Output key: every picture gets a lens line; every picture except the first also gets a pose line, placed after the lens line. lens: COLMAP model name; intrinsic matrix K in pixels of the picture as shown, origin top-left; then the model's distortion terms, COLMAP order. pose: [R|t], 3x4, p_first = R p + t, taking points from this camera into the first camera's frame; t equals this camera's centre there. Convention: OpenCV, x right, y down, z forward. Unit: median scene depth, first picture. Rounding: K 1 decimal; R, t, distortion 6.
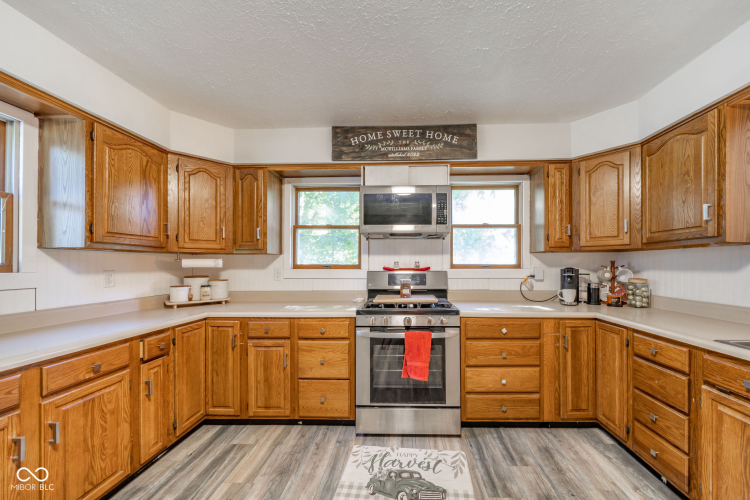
lens RADIAL K [[268.0, 0, 396.3], [0, 268.0, 263.3], [0, 0, 1]] dist [-0.000525, -0.000922]
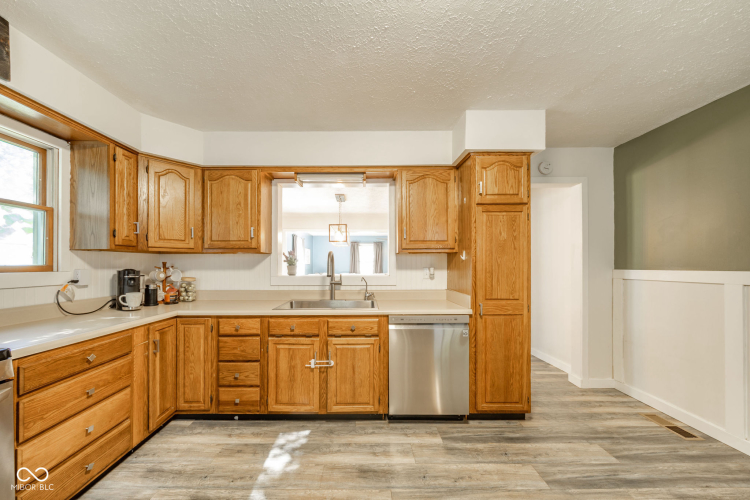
lens RADIAL K [[268.0, 0, 360.5], [0, 268.0, 263.6], [0, 0, 1]] dist [-0.000525, -0.000922]
pose [[-0.030767, 0.006954, 0.999502, -0.333315], [-0.002497, 0.999972, -0.007034, 0.002753], [-0.999523, -0.002713, -0.030749, 0.297035]]
